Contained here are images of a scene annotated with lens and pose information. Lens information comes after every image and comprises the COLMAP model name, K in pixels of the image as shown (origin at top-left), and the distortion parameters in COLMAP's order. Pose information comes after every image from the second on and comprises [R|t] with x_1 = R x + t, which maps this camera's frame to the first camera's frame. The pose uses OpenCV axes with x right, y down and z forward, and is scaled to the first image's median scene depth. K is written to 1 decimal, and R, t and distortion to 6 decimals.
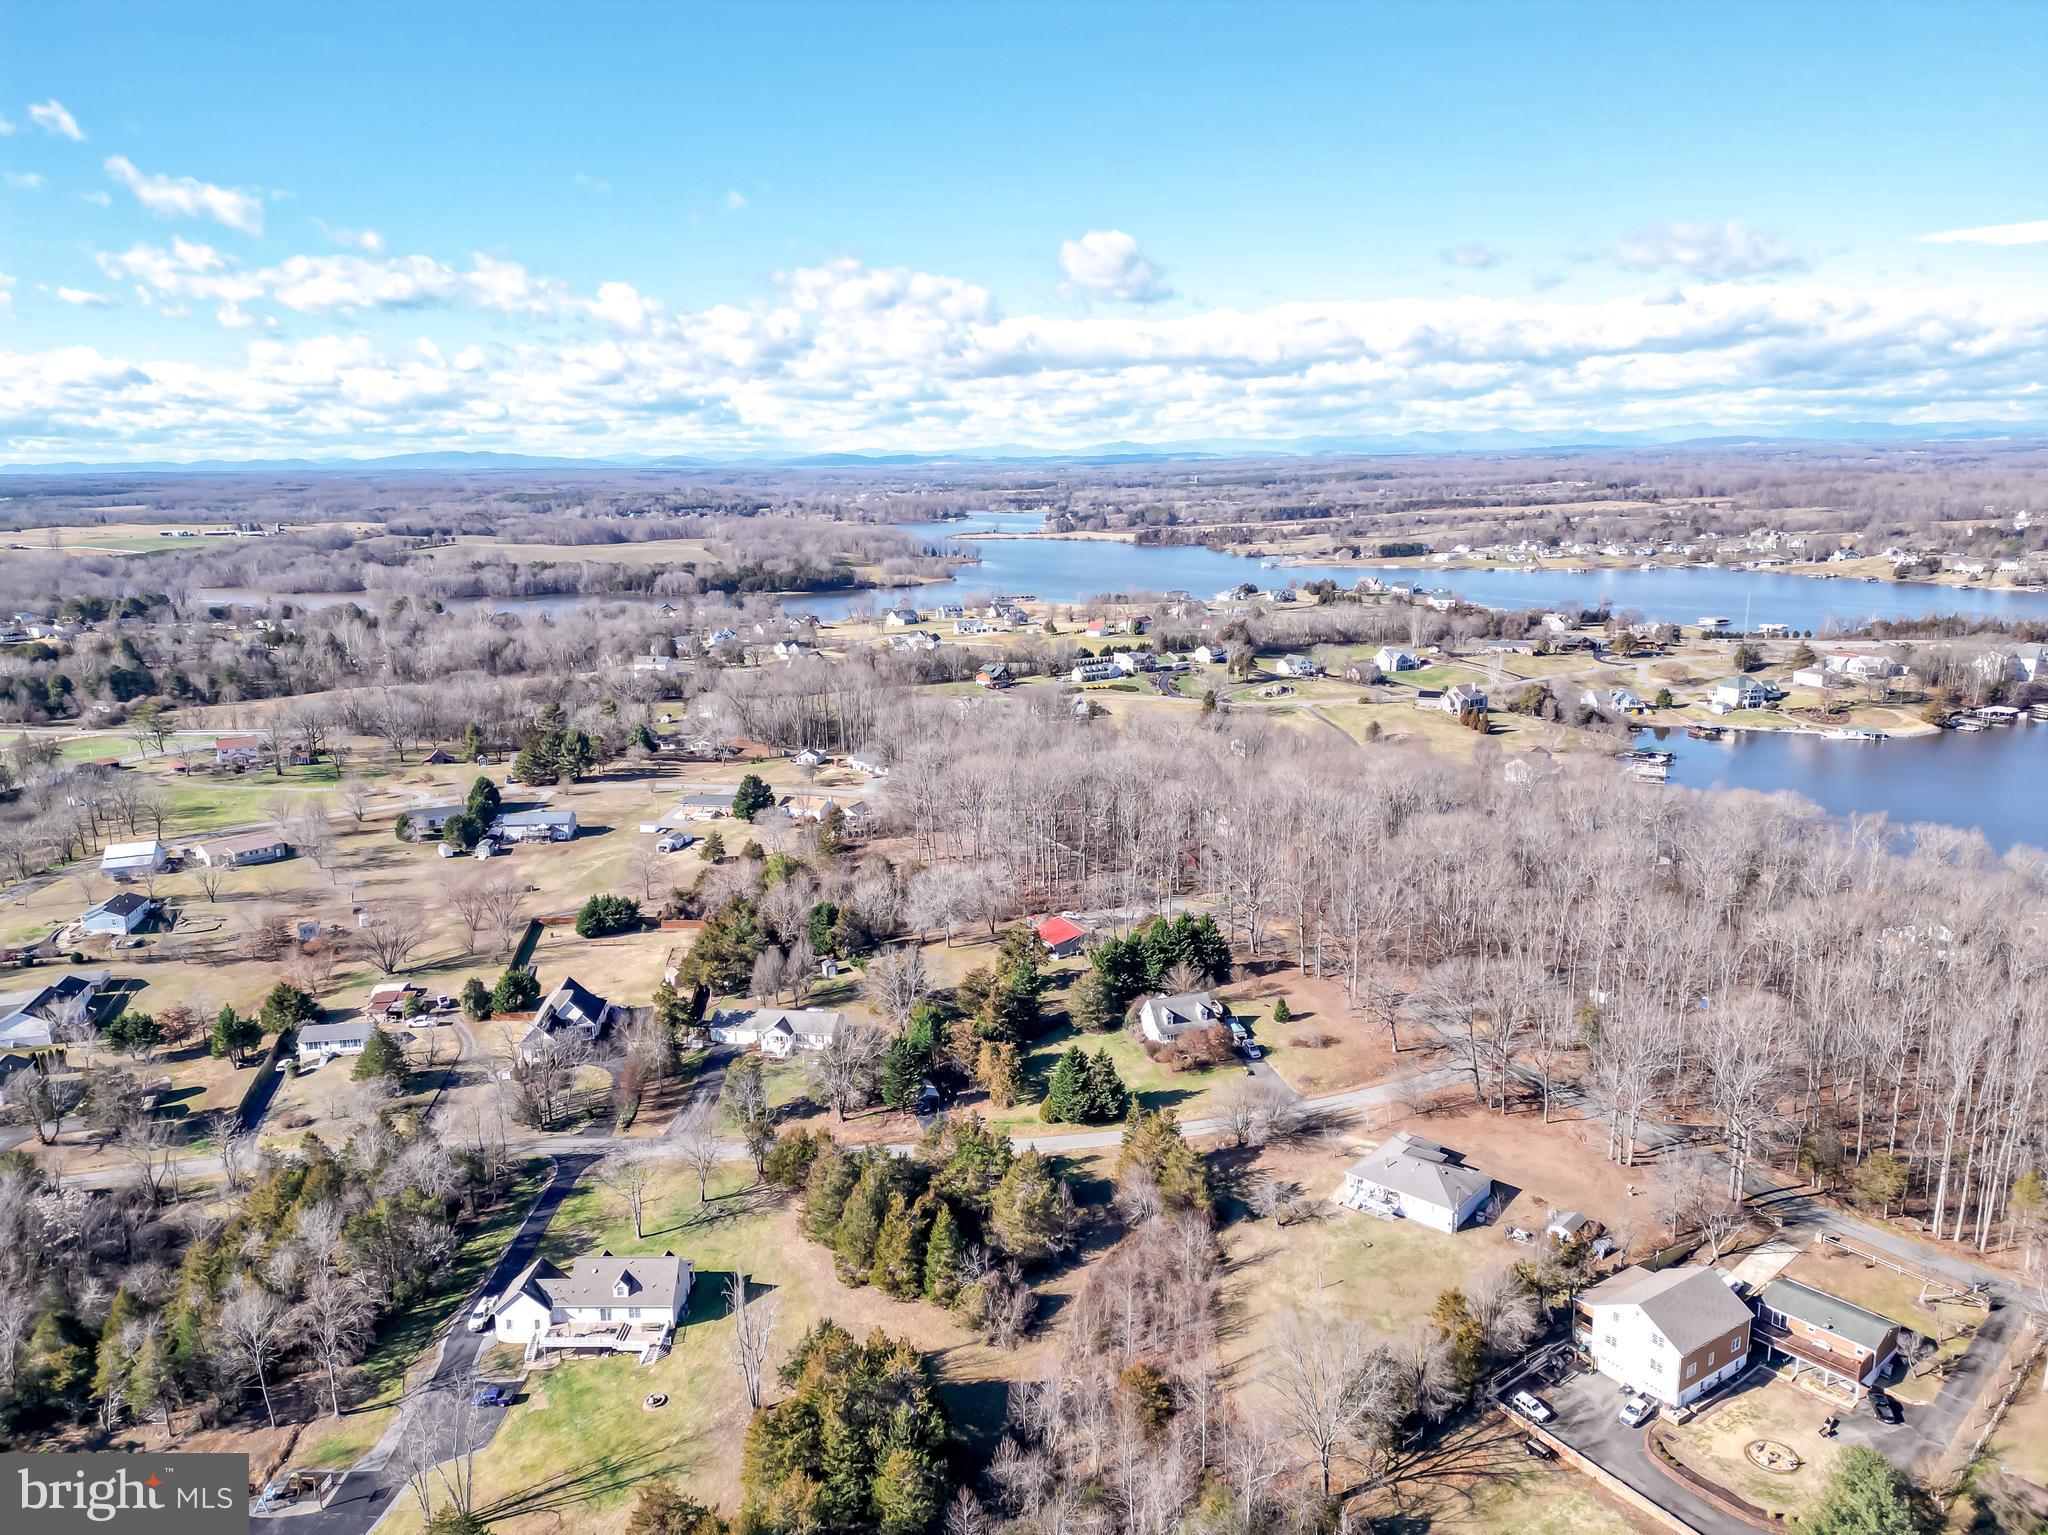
lens RADIAL K [[1408.0, 0, 1014.2], [0, 1408.0, 801.2], [0, 0, 1]] dist [0.100998, -0.113839]
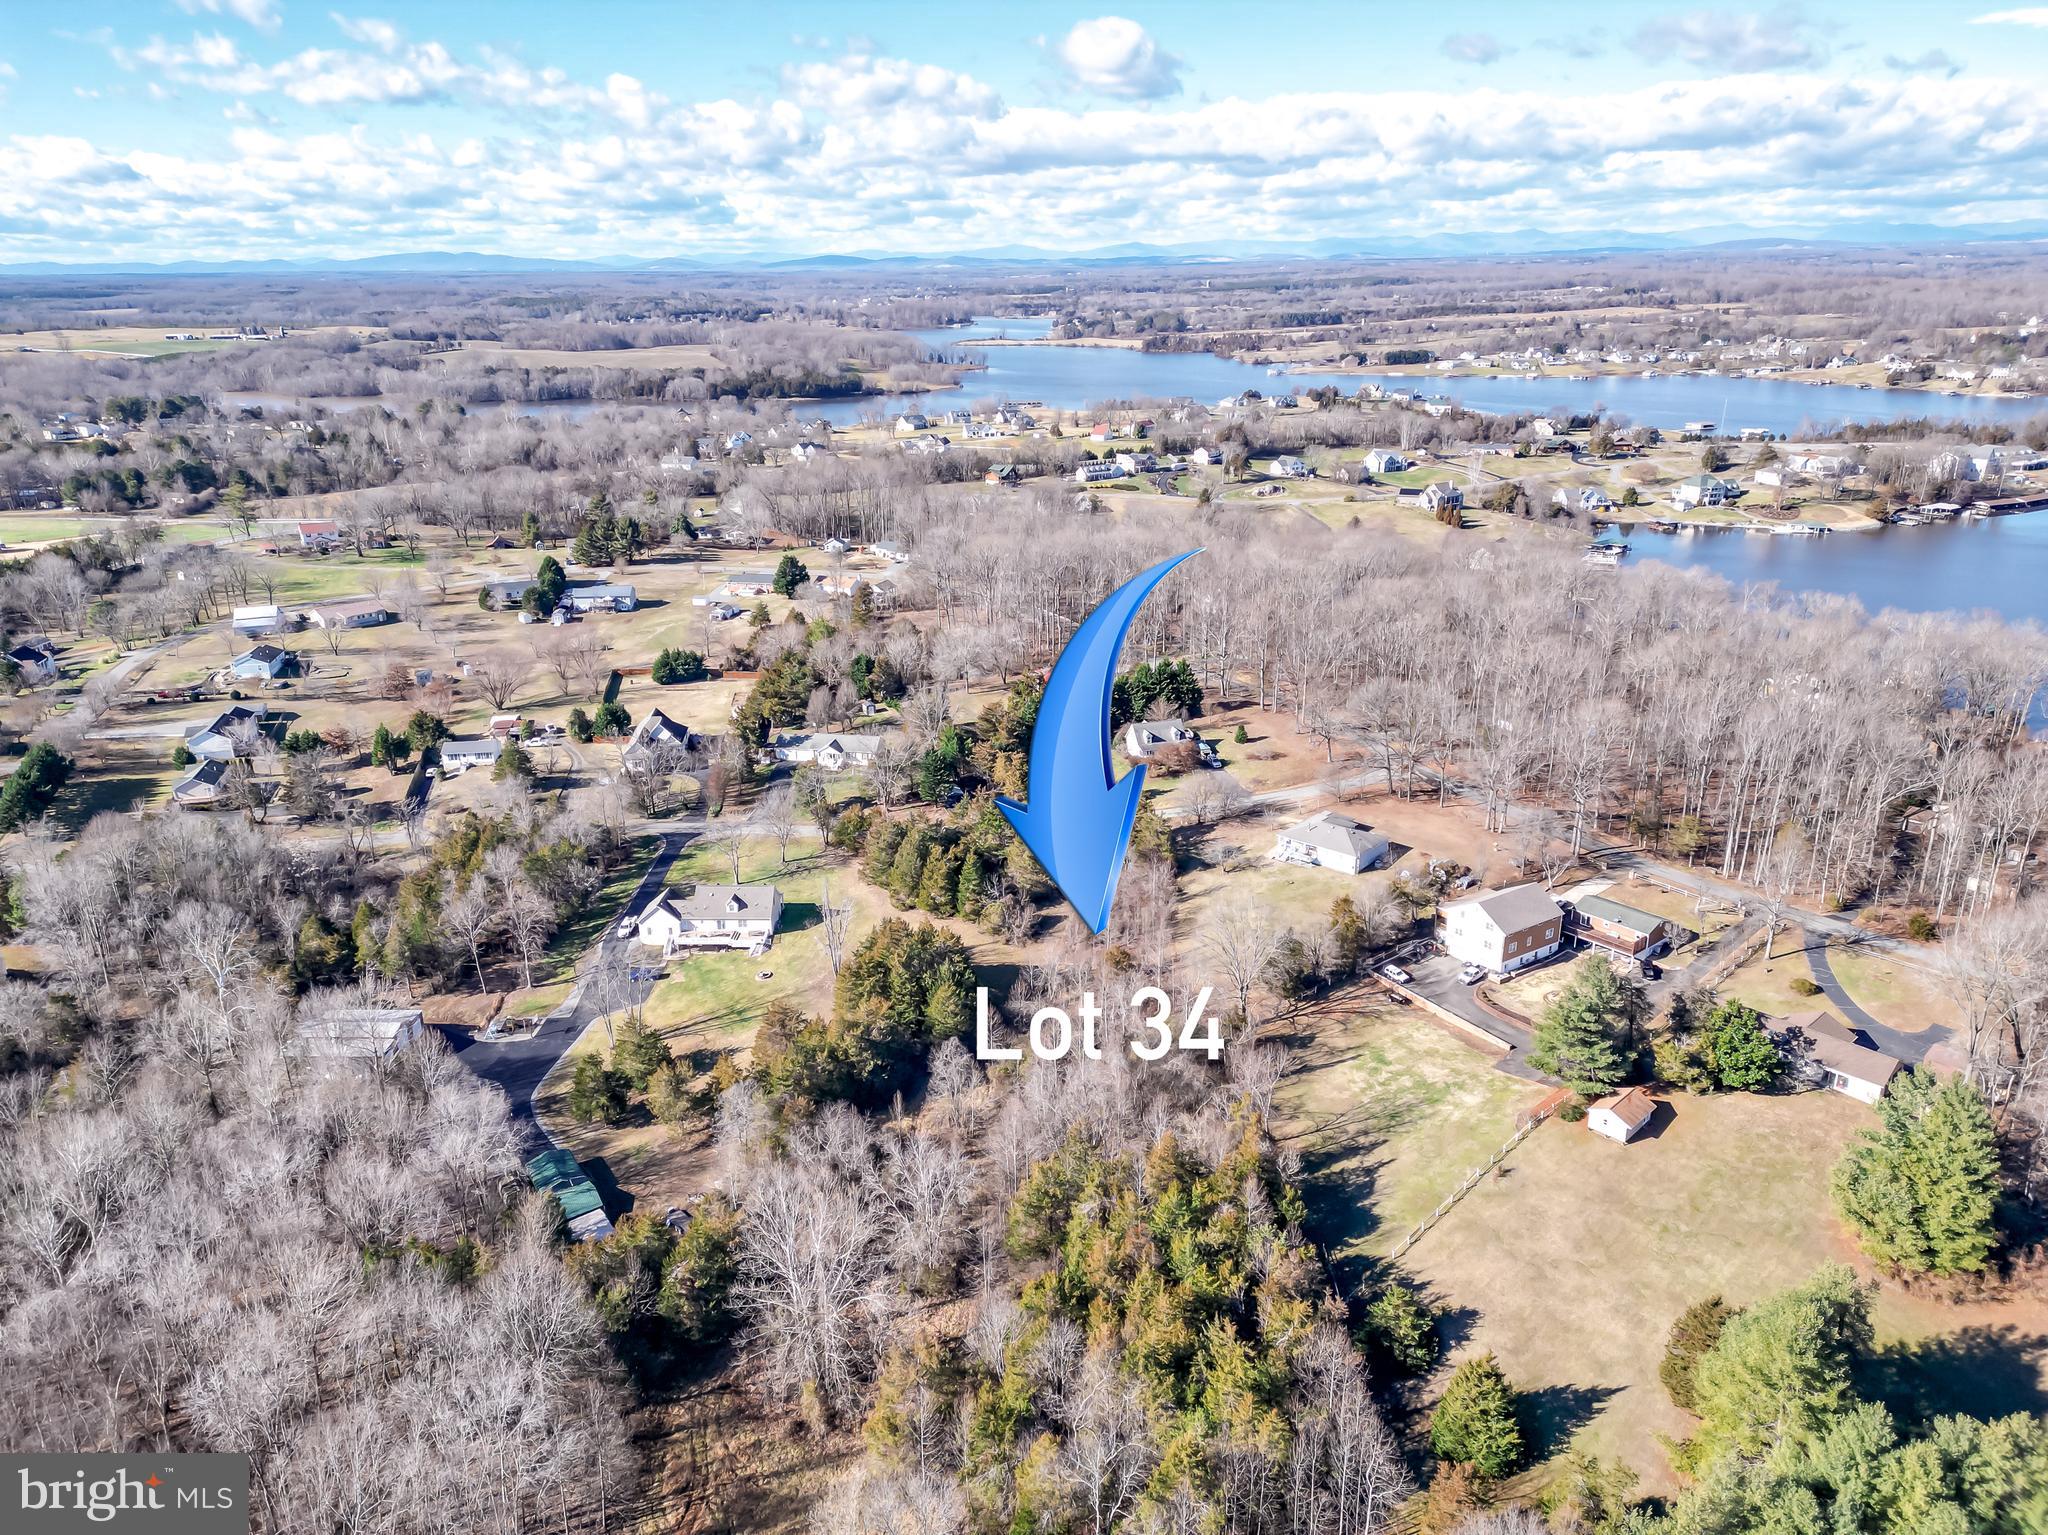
lens RADIAL K [[1420.3, 0, 1016.3], [0, 1420.3, 769.8], [0, 0, 1]] dist [0.087871, -0.084604]
pose [[0.999994, 0.002895, -0.001868, -0.002213], [-0.002687, 0.994655, 0.103220, 0.030584], [0.002157, -0.103215, 0.994657, -0.132535]]
